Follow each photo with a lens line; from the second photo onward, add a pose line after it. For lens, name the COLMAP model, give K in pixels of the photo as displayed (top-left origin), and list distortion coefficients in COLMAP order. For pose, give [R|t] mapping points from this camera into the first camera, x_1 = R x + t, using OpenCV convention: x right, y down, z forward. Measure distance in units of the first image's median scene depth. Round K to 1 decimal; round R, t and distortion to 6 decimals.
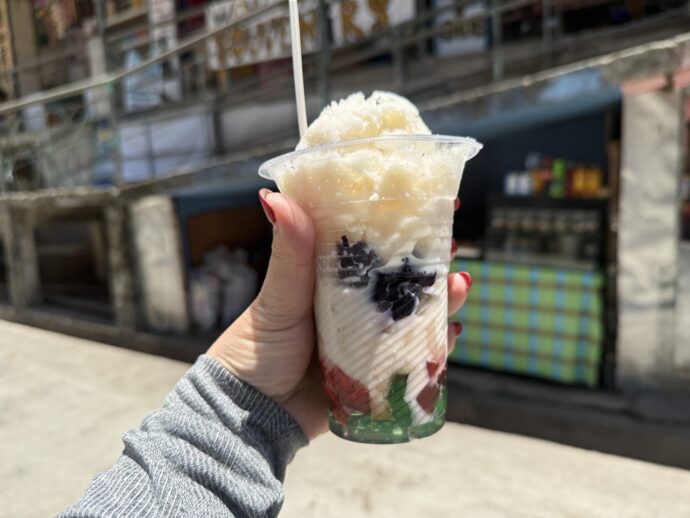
lens RADIAL K [[509.1, 0, 345.0], [0, 509.1, 259.0], [0, 0, 1]] dist [-0.054154, -0.001413]
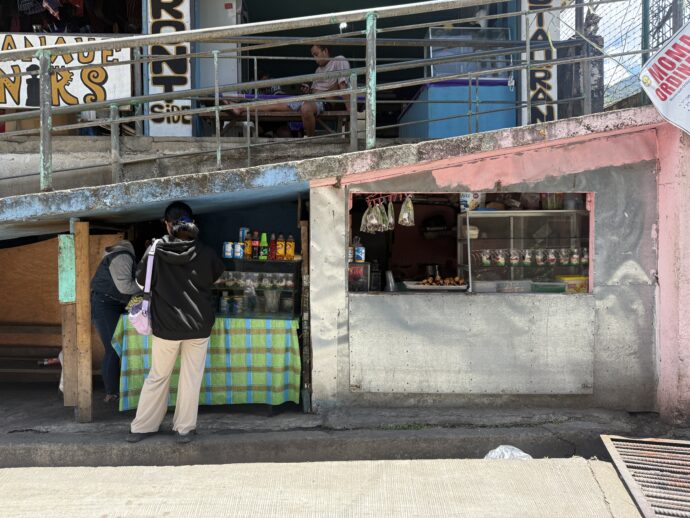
lens RADIAL K [[509.1, 0, 345.0], [0, 509.1, 259.0], [0, 0, 1]] dist [-0.054154, -0.001413]
pose [[0.806374, 0.025352, 0.590862, -0.179327], [0.061587, 0.990049, -0.126530, 0.048915], [-0.588190, 0.138420, 0.796789, -0.150222]]
